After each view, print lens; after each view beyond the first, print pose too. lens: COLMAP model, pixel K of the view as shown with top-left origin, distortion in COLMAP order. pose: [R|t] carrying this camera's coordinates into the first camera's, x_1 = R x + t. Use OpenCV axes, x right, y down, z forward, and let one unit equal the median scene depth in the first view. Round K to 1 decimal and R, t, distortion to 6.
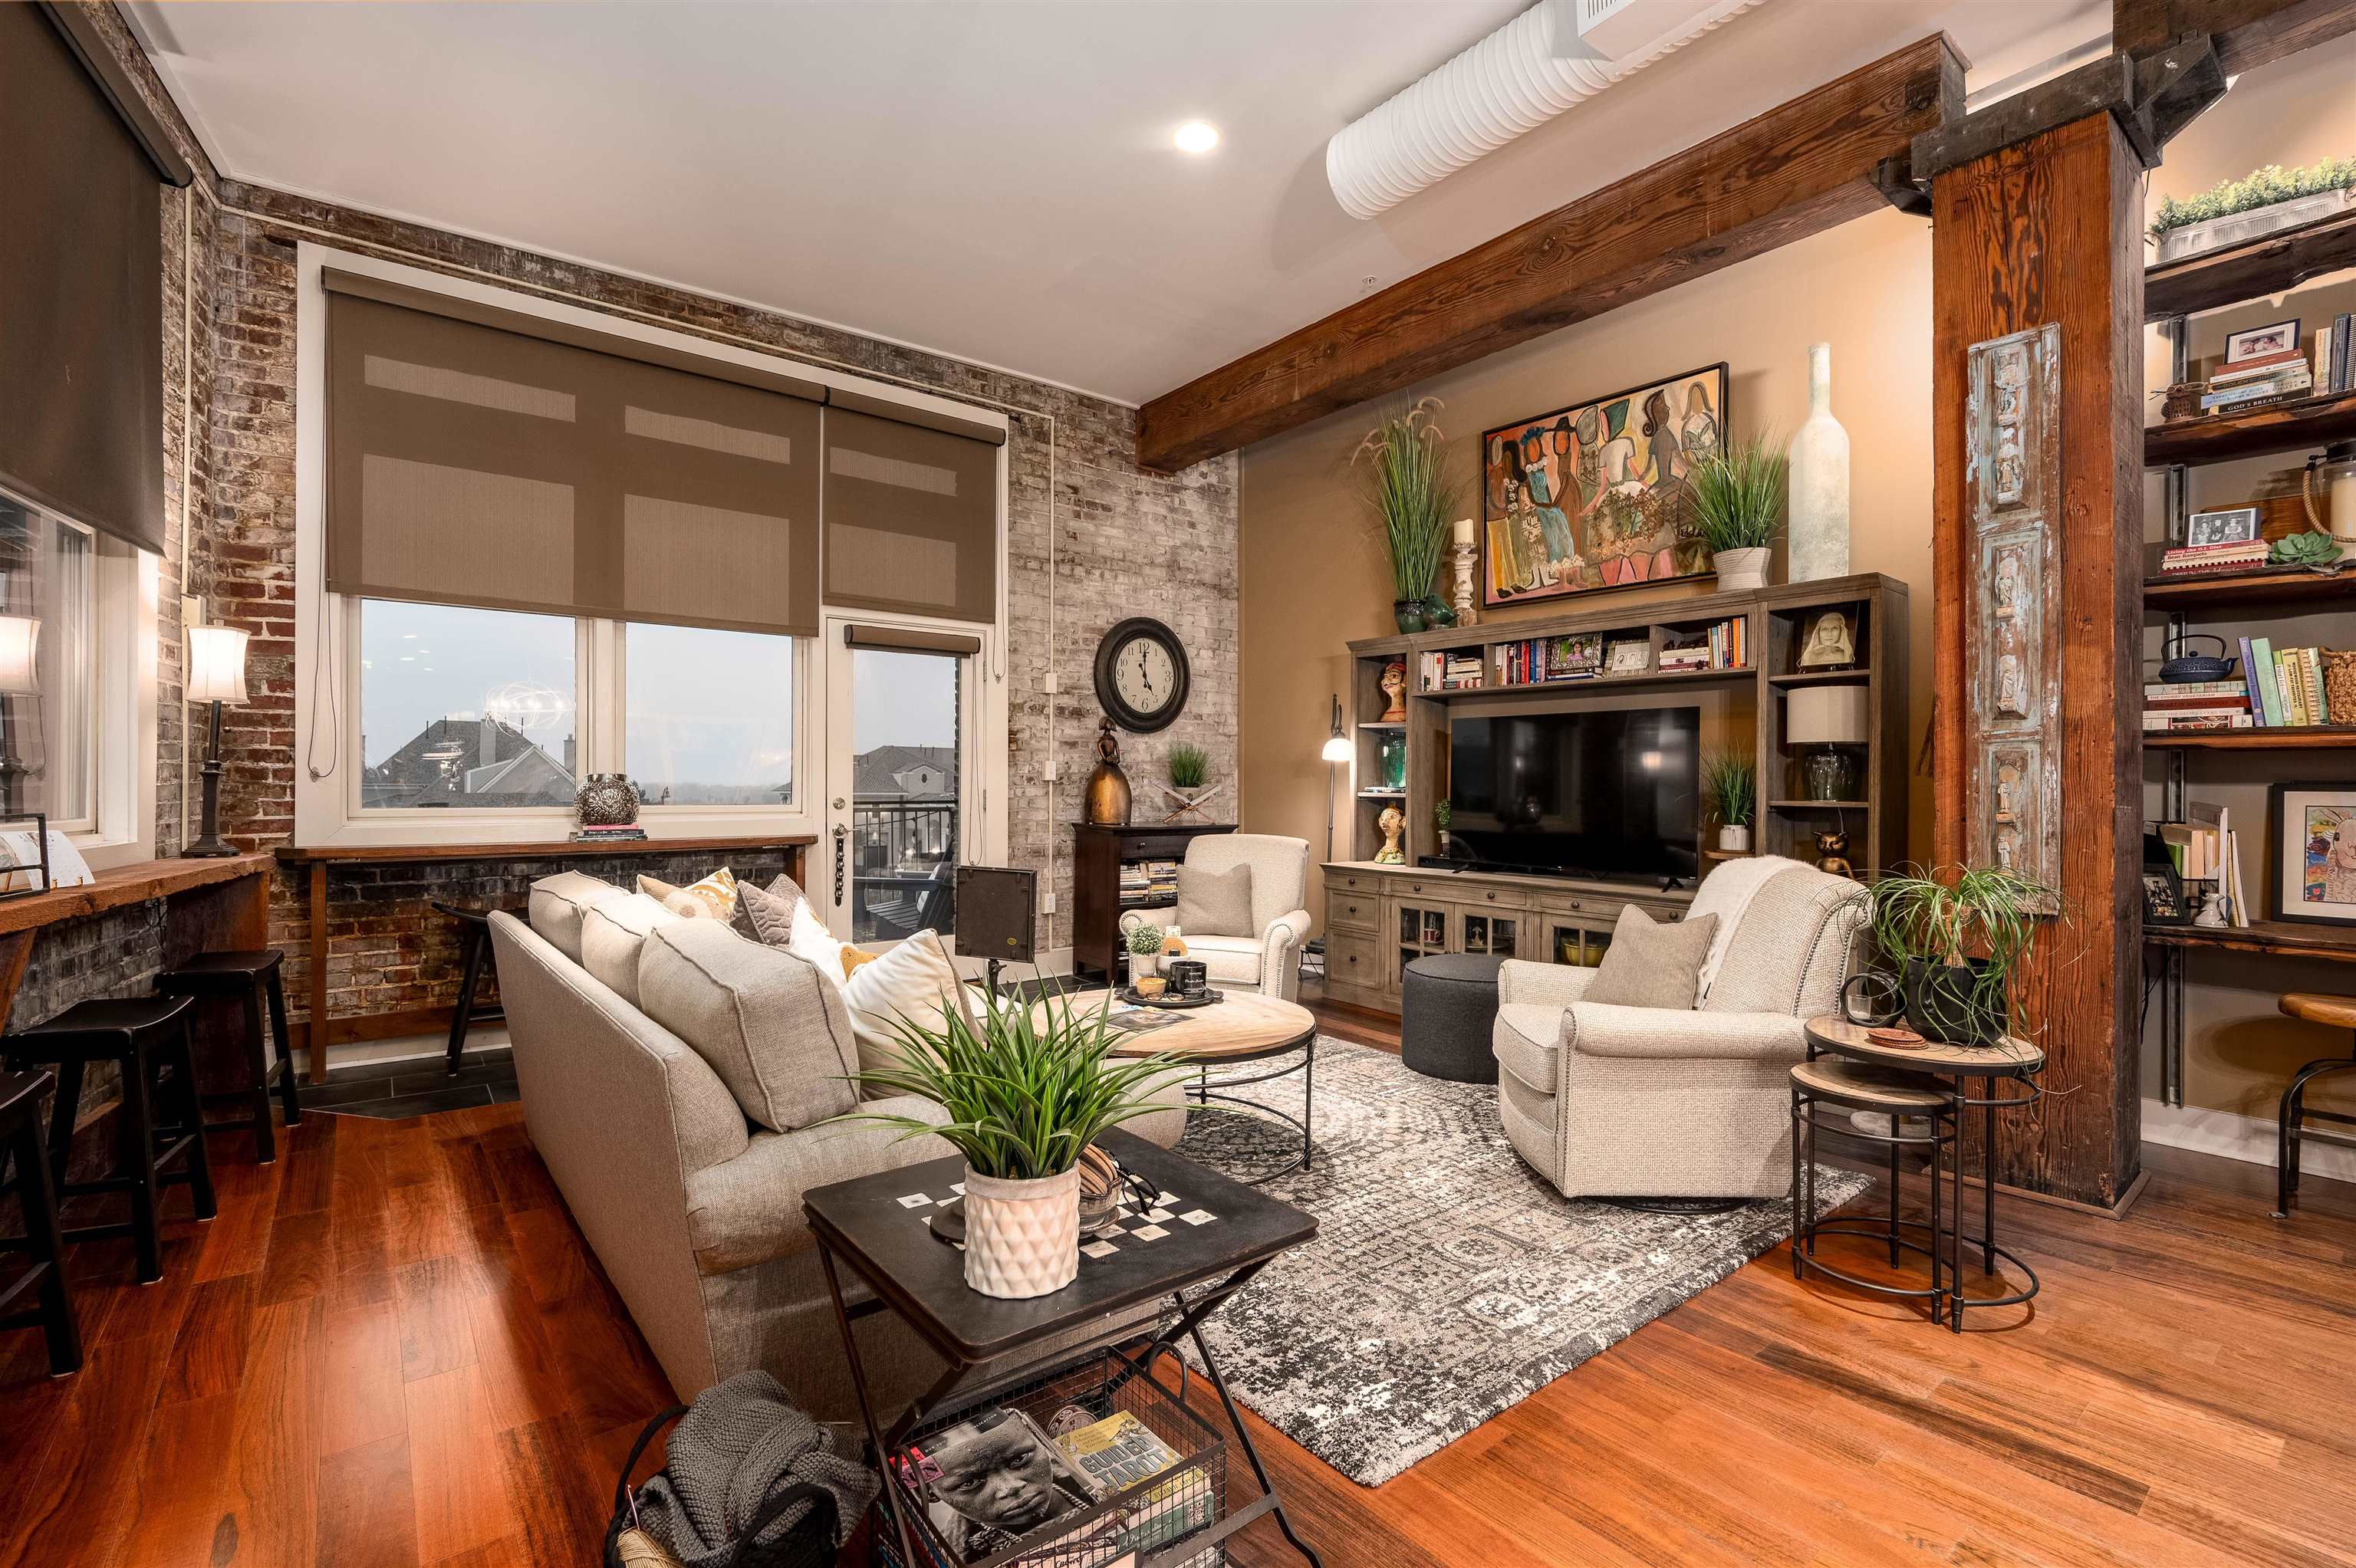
lens RADIAL K [[1044.4, 0, 1178.0], [0, 1044.4, 784.0], [0, 0, 1]] dist [0.003673, -0.000026]
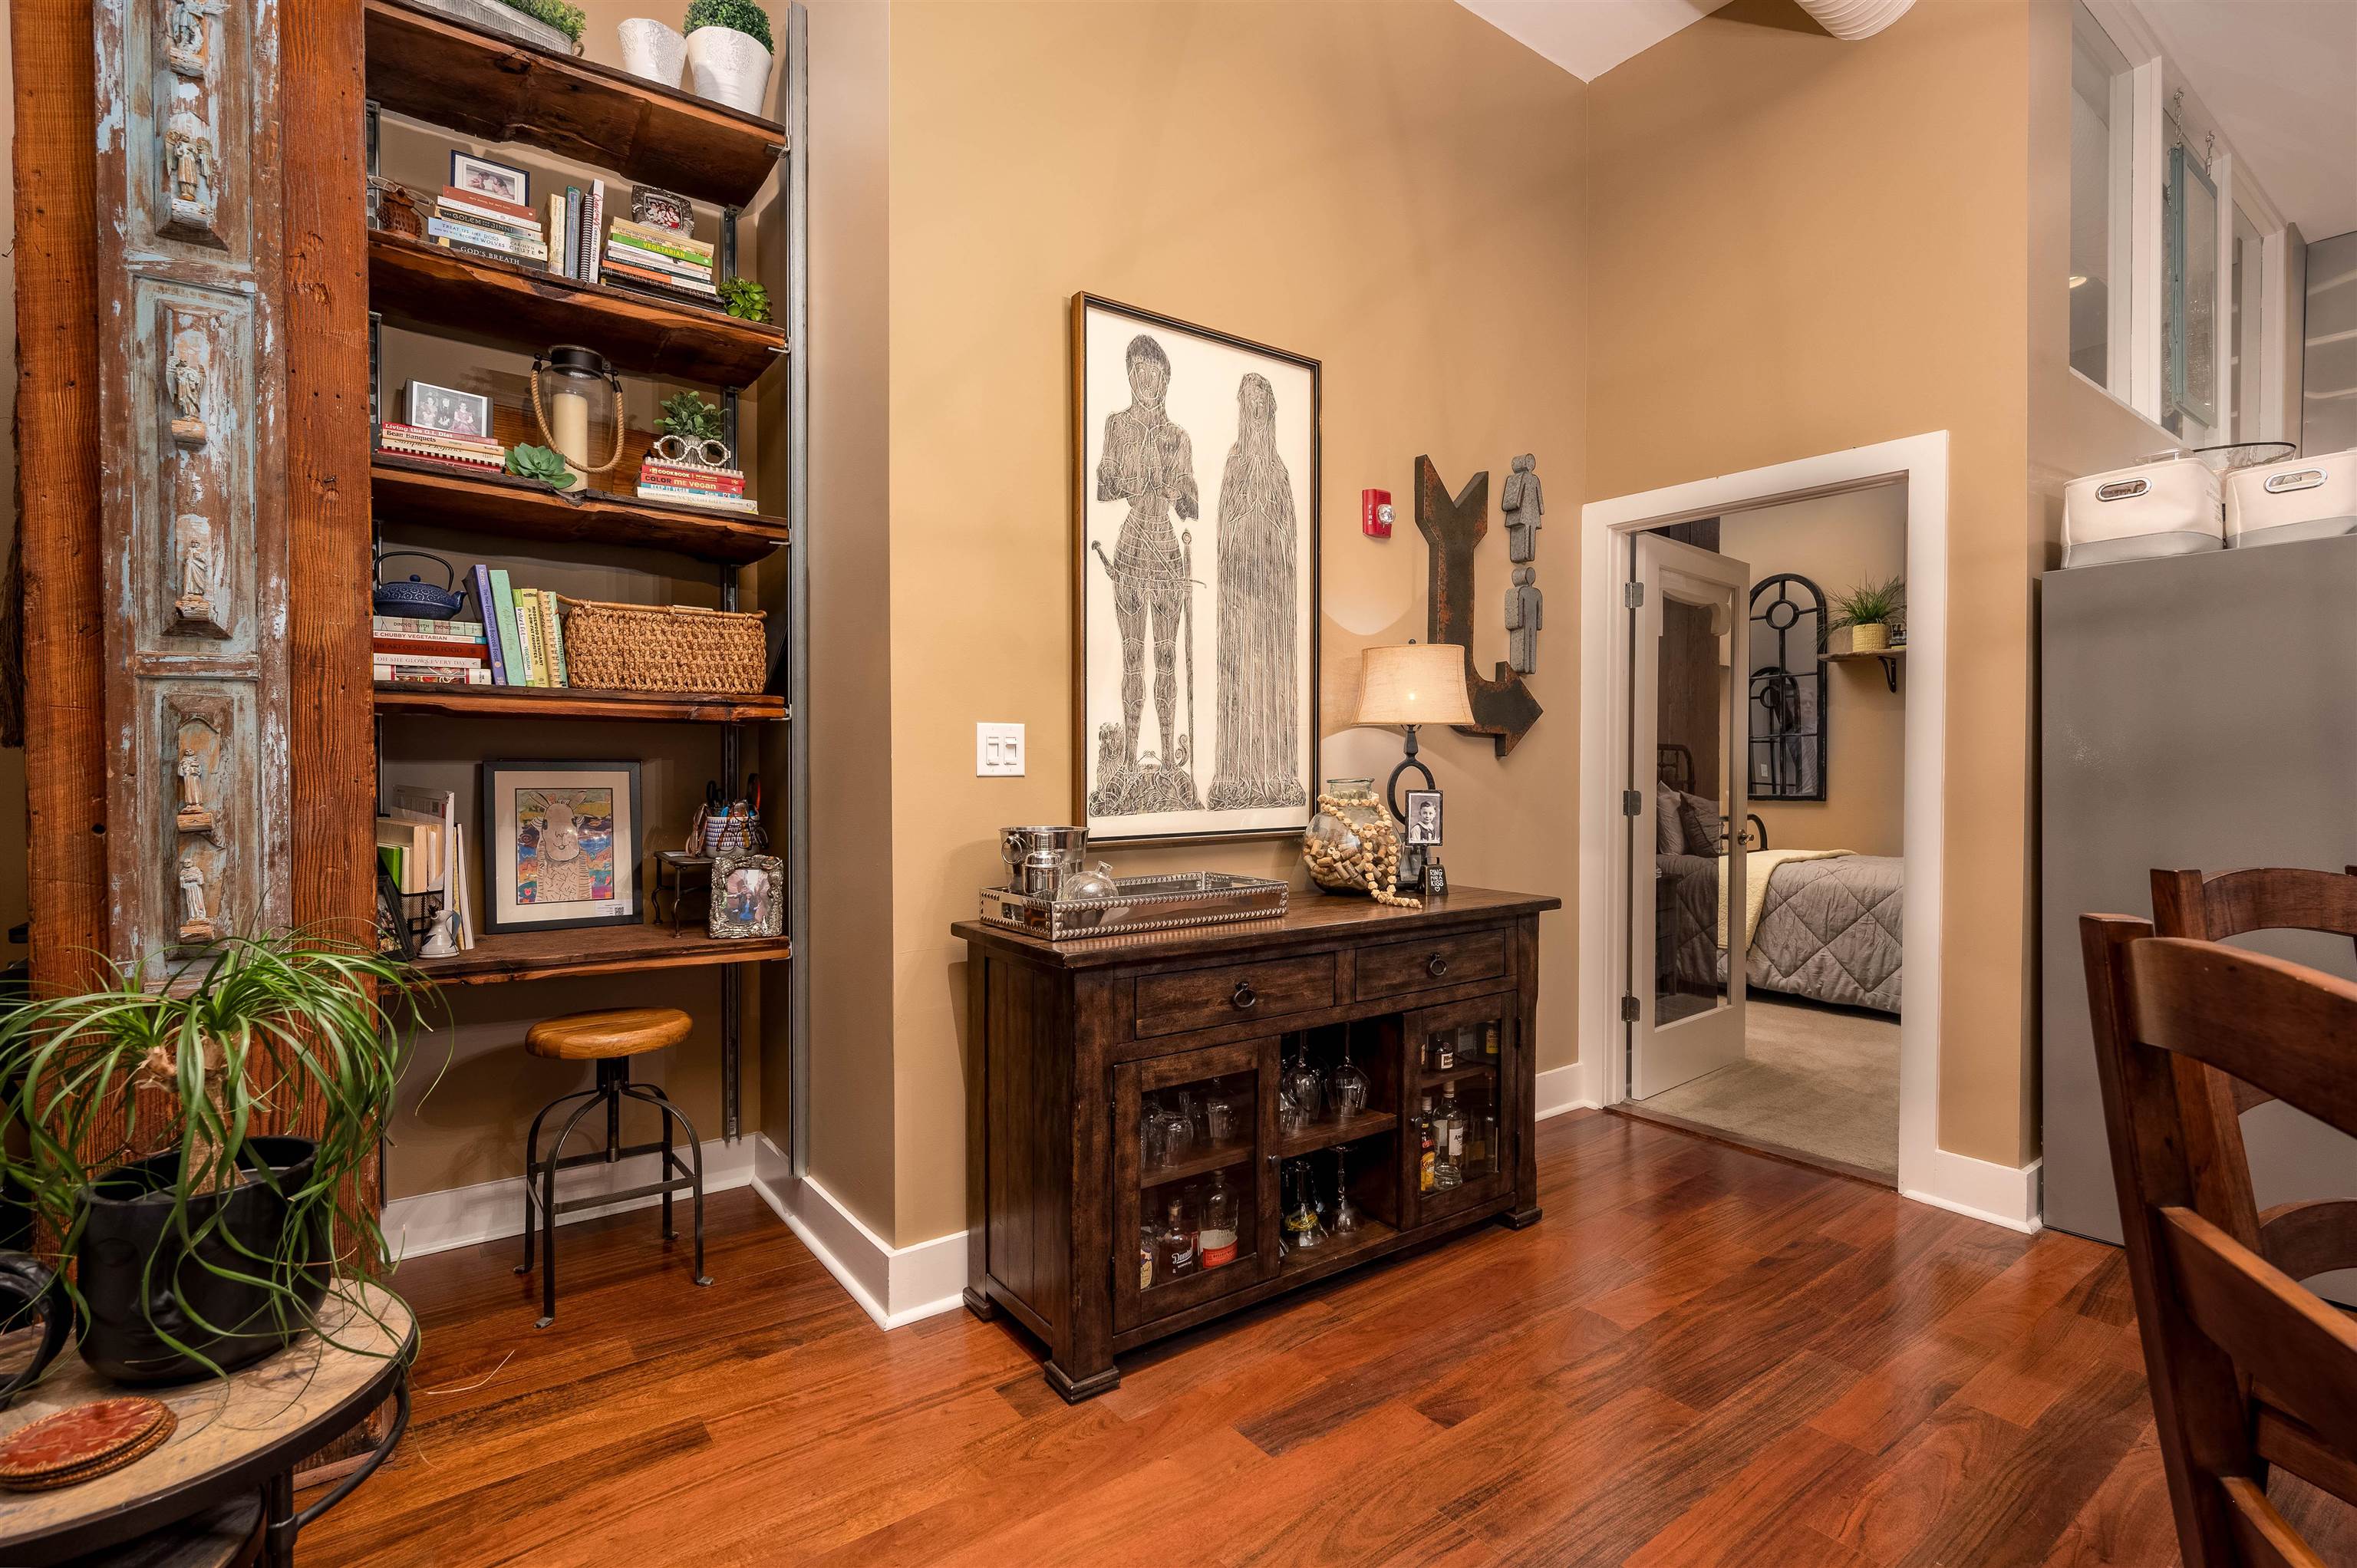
lens RADIAL K [[1092.7, 0, 1178.5], [0, 1092.7, 784.0], [0, 0, 1]] dist [-0.001812, 0.000069]
pose [[0.032778, -0.015116, 0.999348, 0.254462], [0.001021, 0.999886, 0.015091, 0.005422], [-0.999462, 0.000525, 0.032790, 0.482205]]
